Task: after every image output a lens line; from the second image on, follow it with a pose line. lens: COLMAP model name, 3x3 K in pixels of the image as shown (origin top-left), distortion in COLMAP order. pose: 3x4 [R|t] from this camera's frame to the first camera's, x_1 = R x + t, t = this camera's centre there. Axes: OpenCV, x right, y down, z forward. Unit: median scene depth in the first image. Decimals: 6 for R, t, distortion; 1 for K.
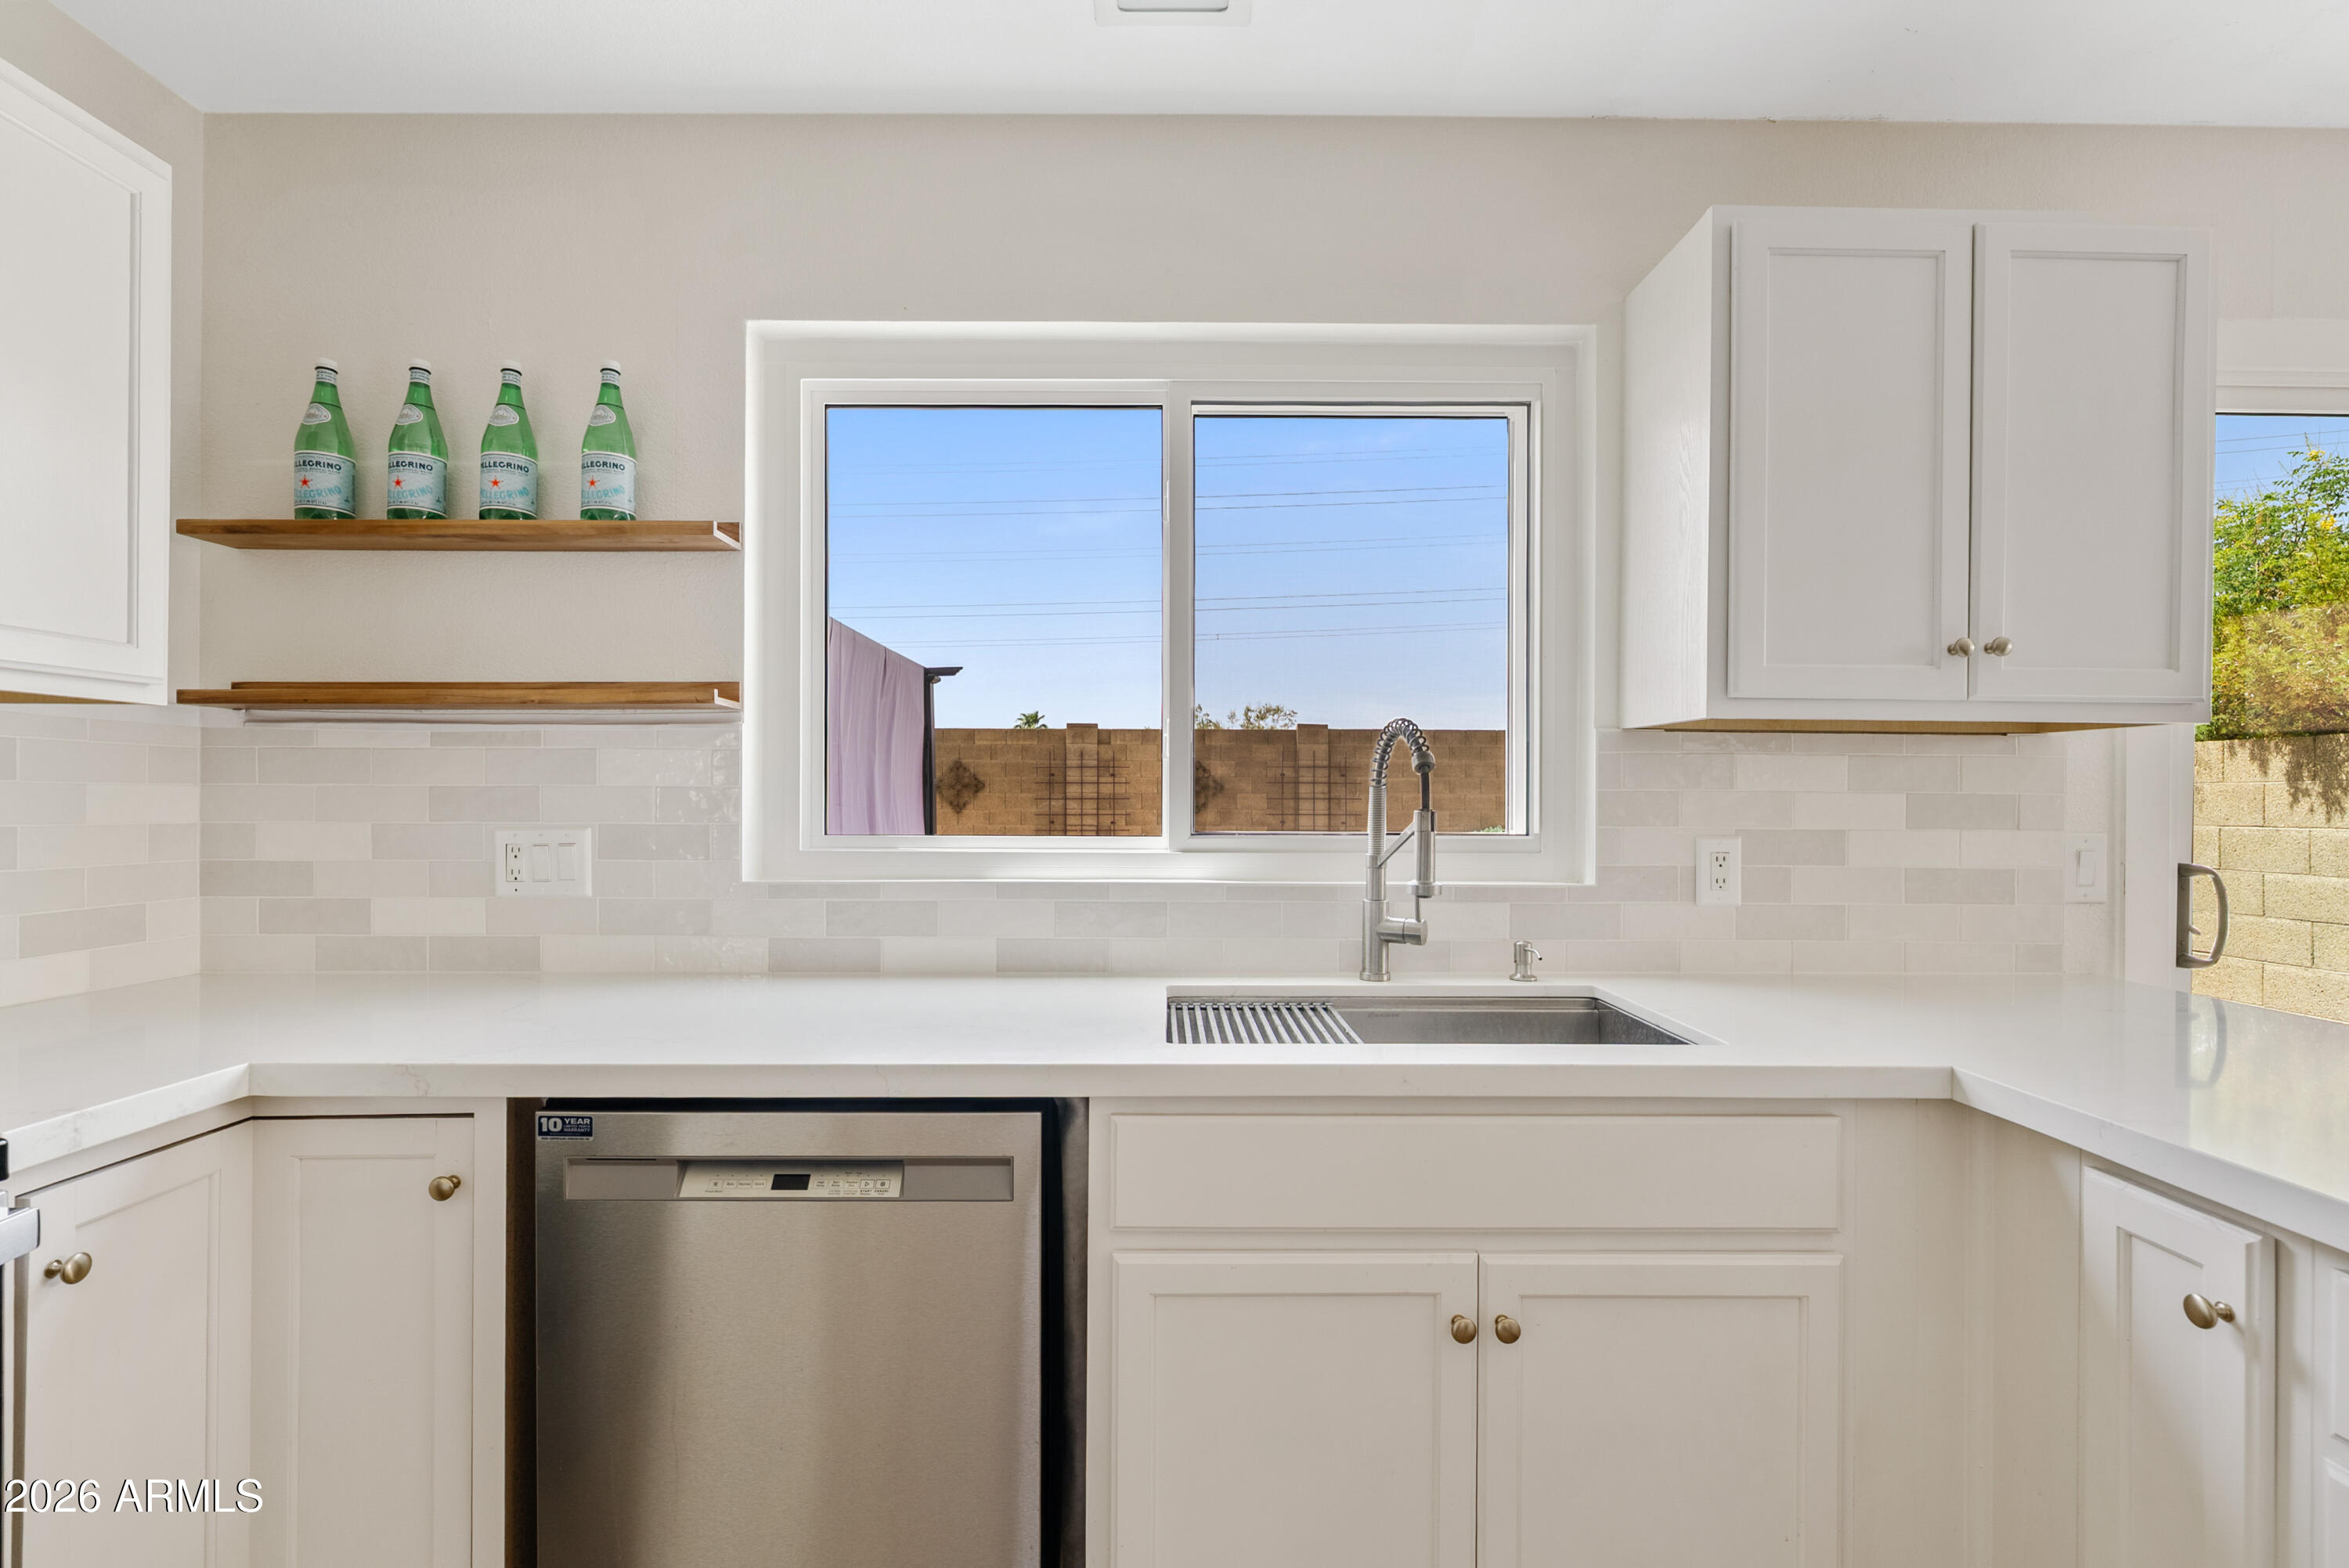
lens RADIAL K [[1064.7, 0, 1170.4], [0, 1064.7, 795.6], [0, 0, 1]] dist [-0.005294, 0.000532]
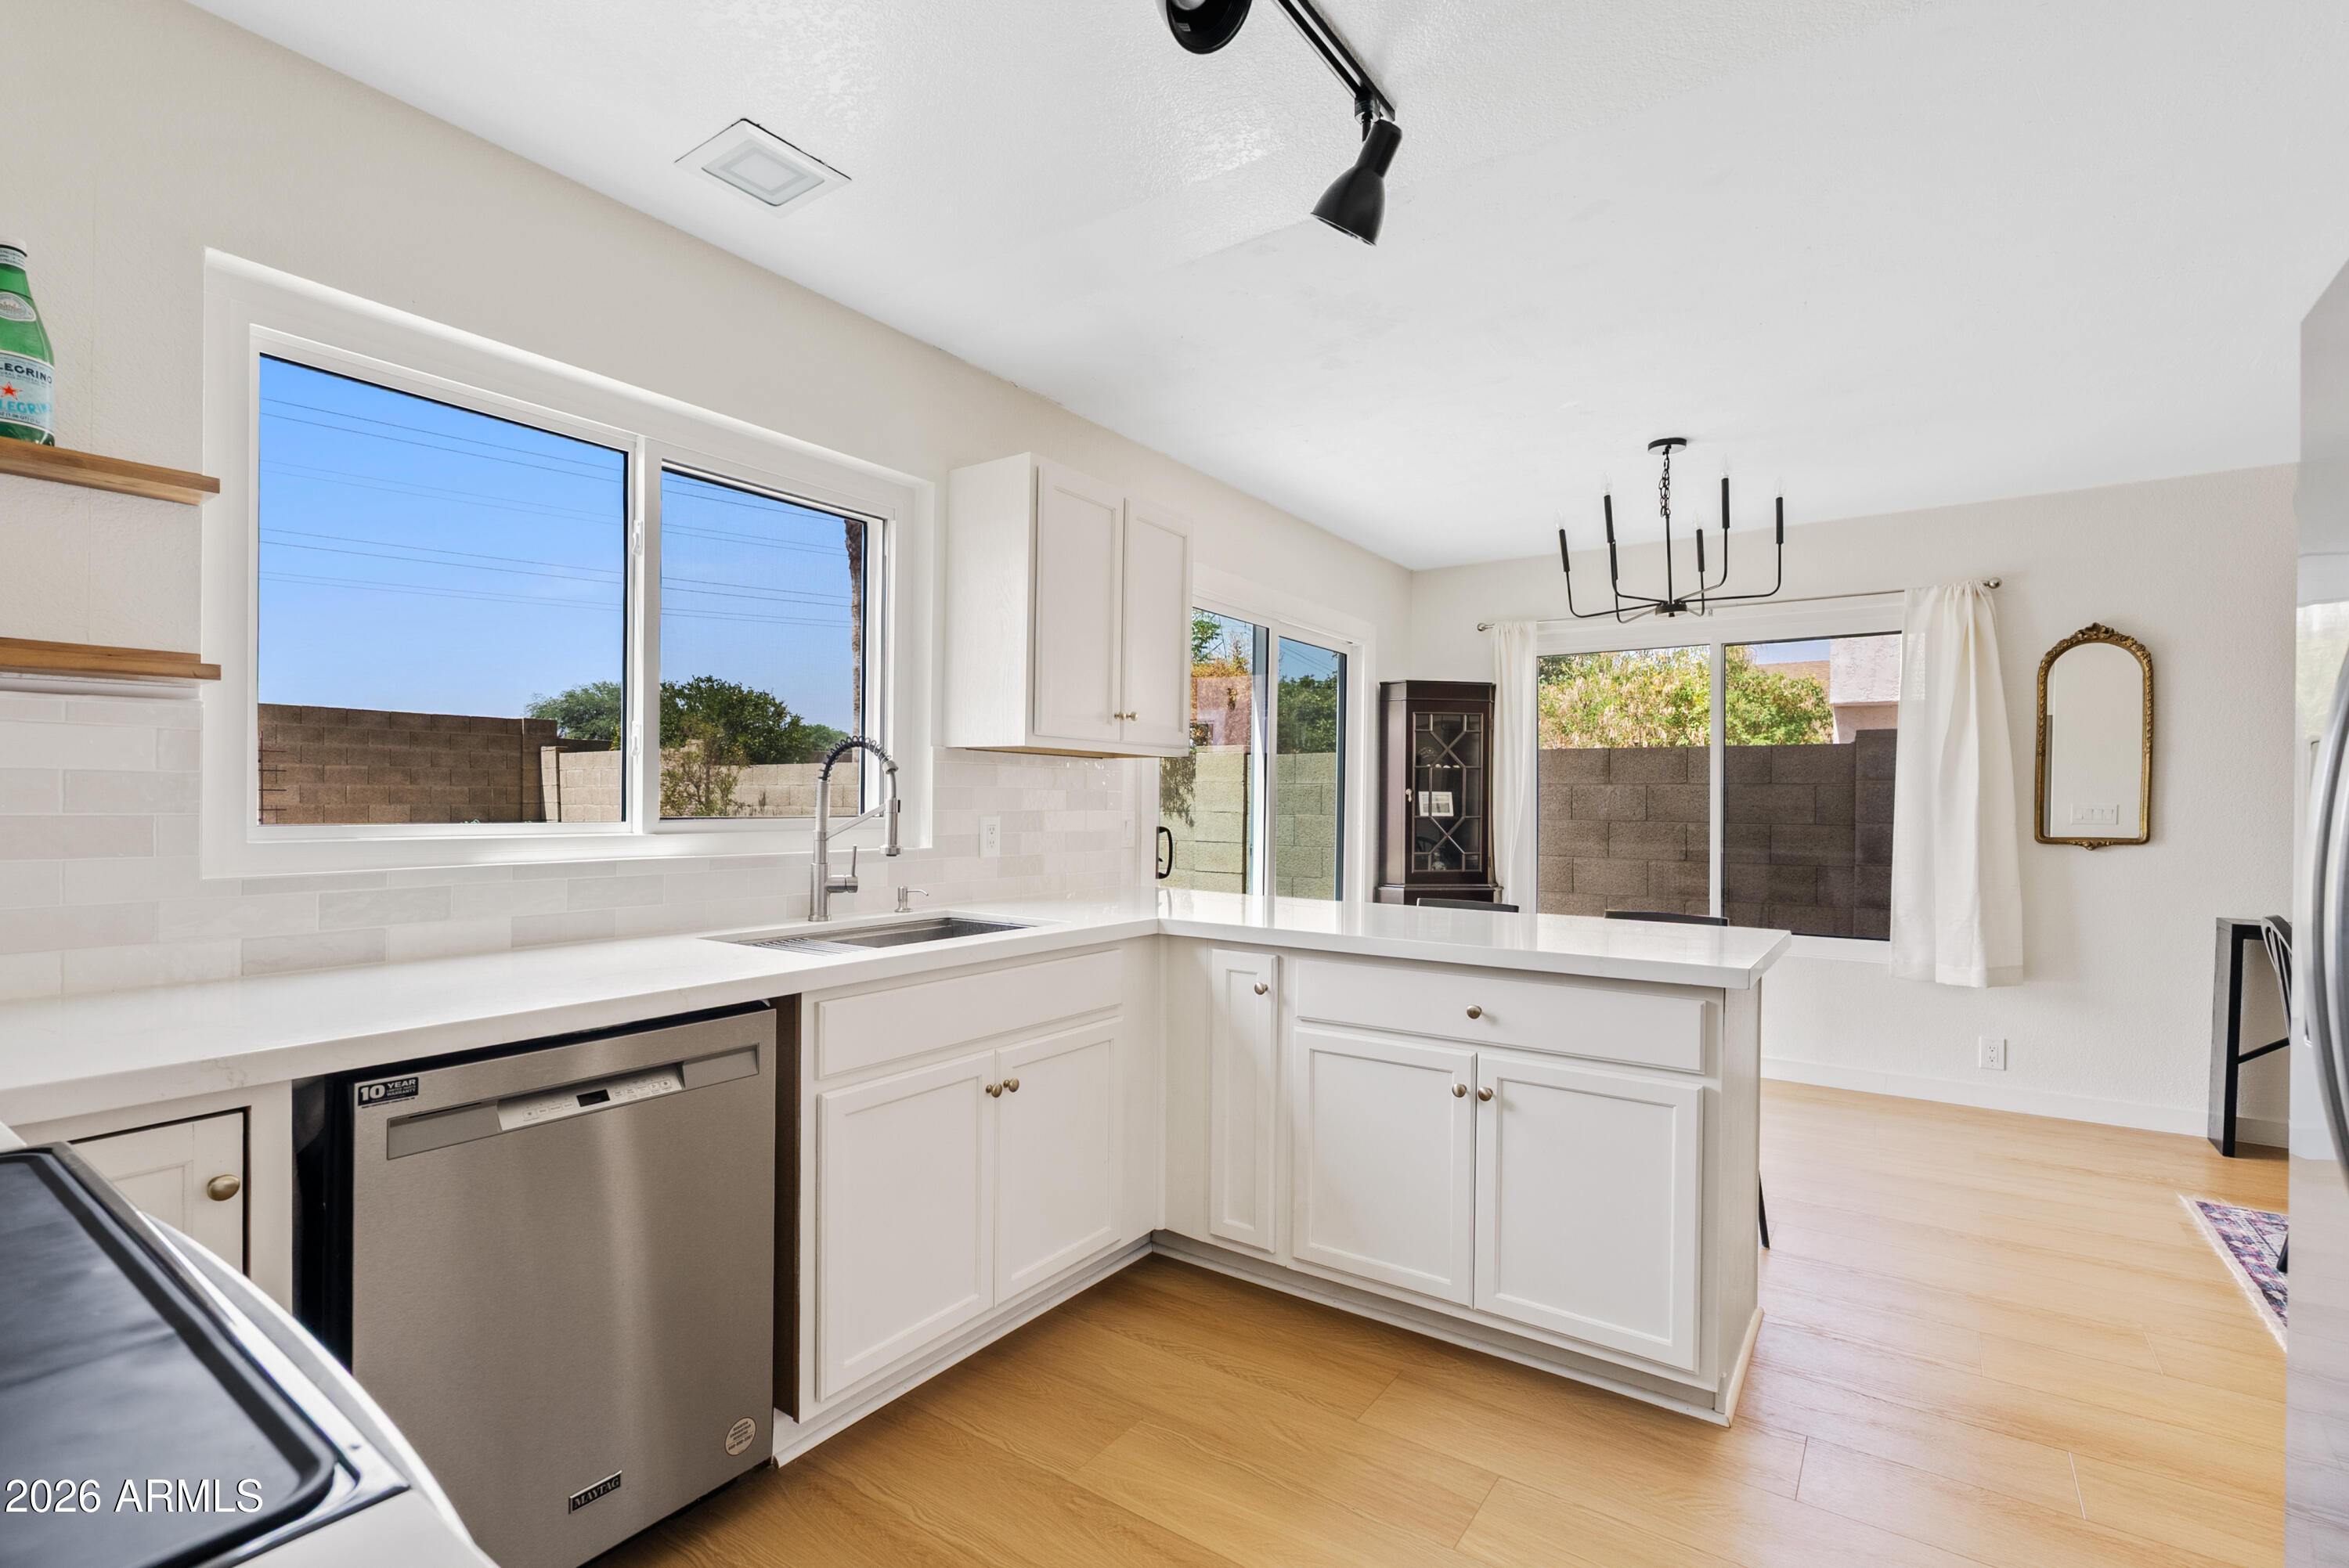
lens RADIAL K [[1064.7, 0, 1170.7], [0, 1064.7, 798.4], [0, 0, 1]] dist [-0.005294, 0.000532]
pose [[0.580279, 0.001523, 0.814416, -0.658229], [-0.008527, 0.999955, 0.004206, 0.003155], [-0.814373, -0.009385, 0.580266, -0.174543]]
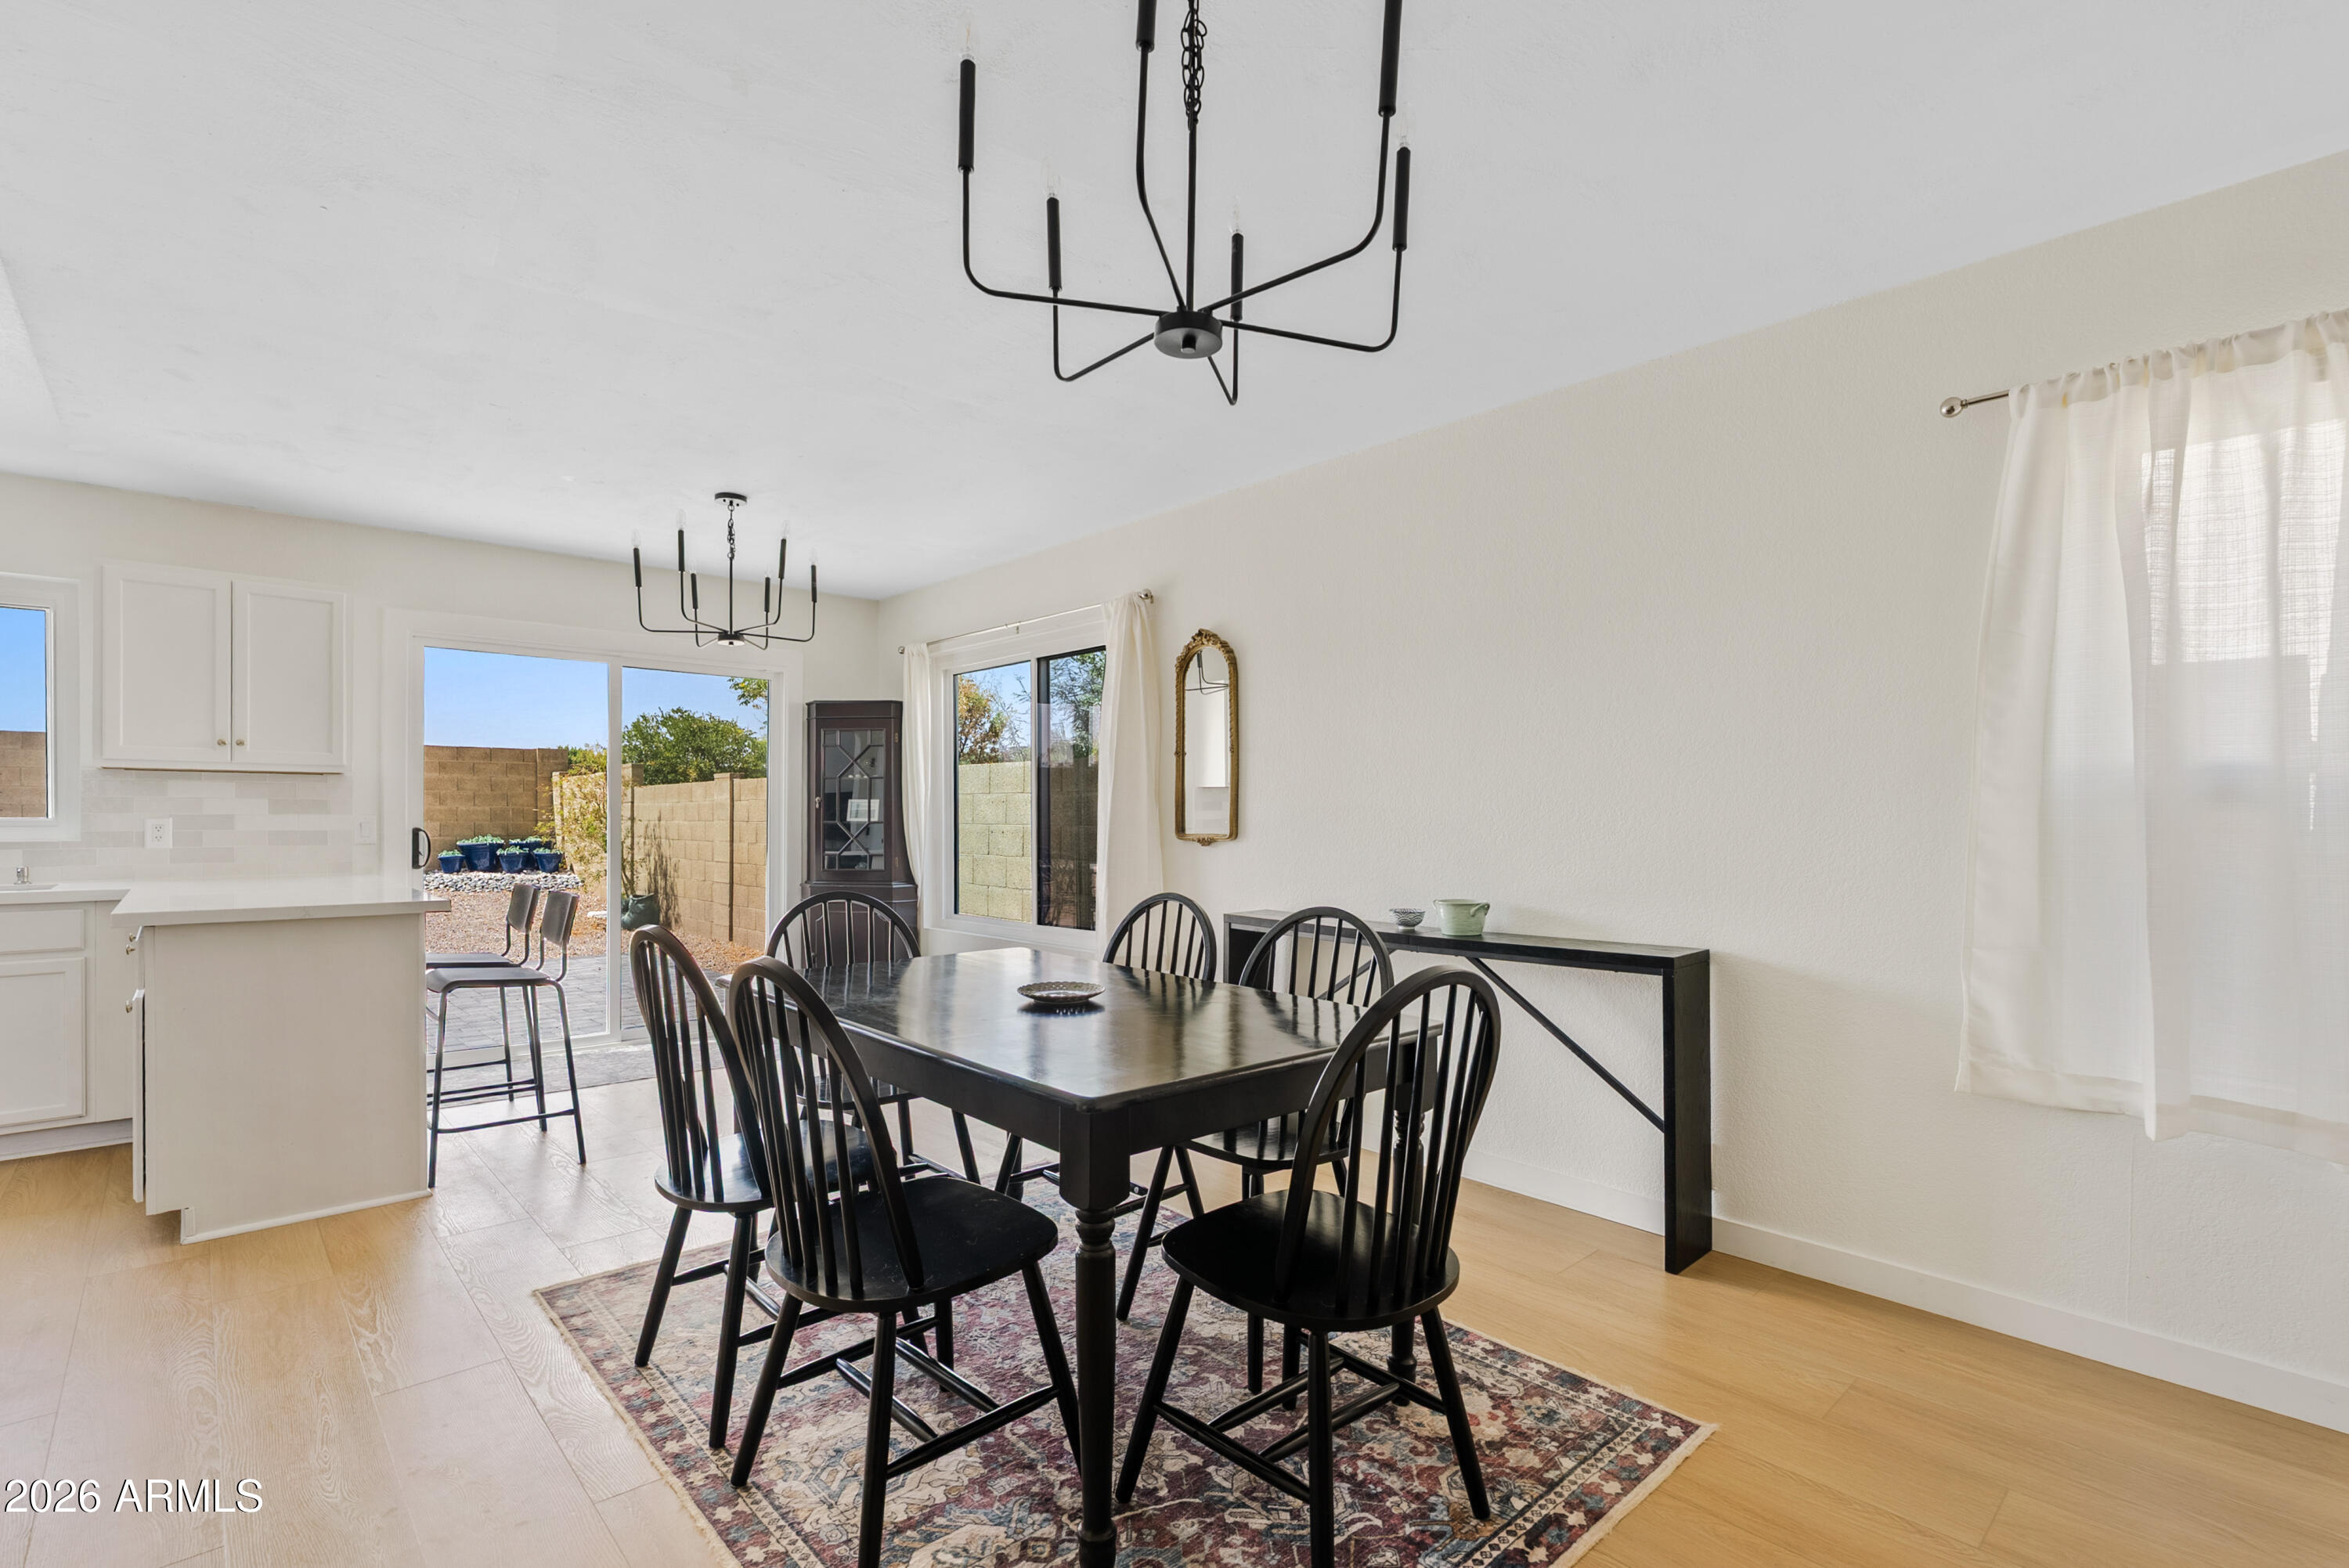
lens RADIAL K [[1064.7, 0, 1152.7], [0, 1064.7, 825.6], [0, 0, 1]] dist [-0.005294, 0.000532]
pose [[0.741319, -0.011037, 0.671062, 0.572545], [0.001190, 0.999885, 0.015131, 0.024277], [-0.671152, -0.010418, 0.741247, -2.058858]]
